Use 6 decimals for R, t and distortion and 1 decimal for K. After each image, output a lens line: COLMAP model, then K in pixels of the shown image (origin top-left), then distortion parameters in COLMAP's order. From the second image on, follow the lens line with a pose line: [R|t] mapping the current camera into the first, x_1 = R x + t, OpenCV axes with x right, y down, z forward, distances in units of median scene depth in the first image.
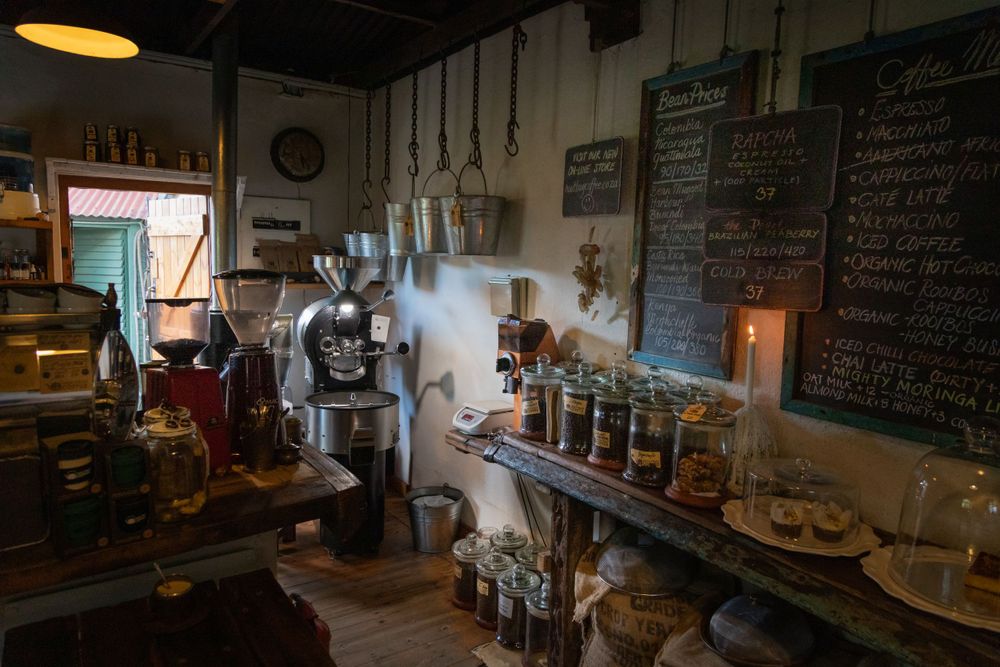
lens RADIAL K [[671.7, 0, 500.0], [0, 671.7, 333.5], [0, 0, 1]] dist [0.020972, -0.000484]
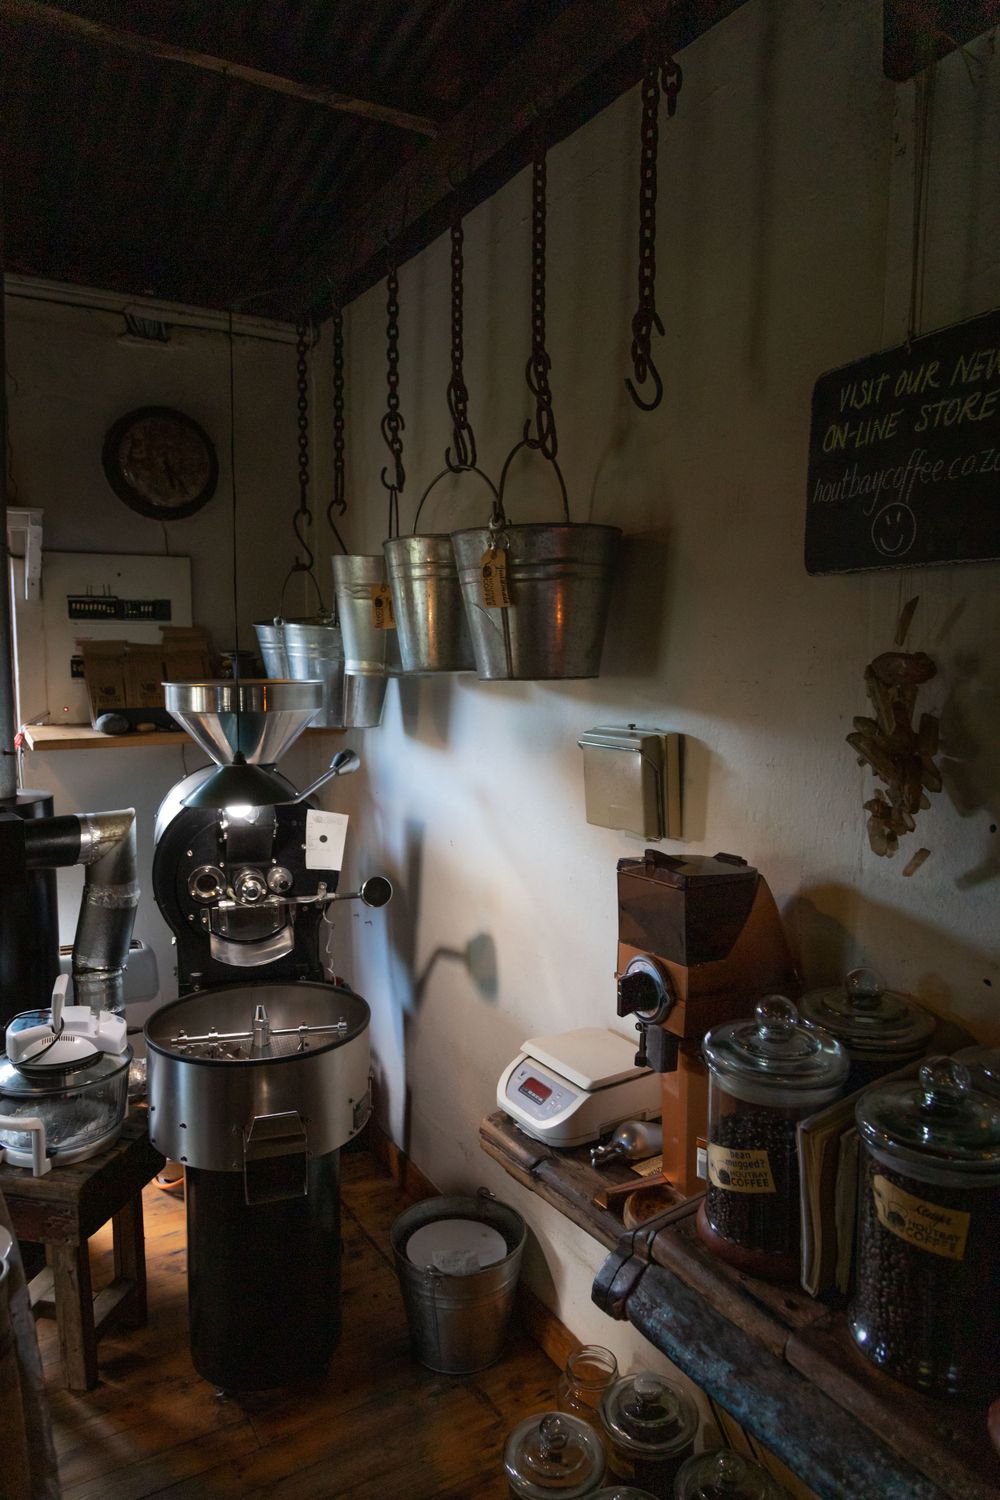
lens RADIAL K [[1007.6, 0, 500.0], [0, 1007.6, 750.0], [0, 0, 1]] dist [0.020972, -0.000484]
pose [[0.998084, -0.021986, -0.057840, -0.027602], [0.021766, 0.999753, -0.004419, -0.066333], [0.057923, 0.003151, 0.998316, 0.376081]]
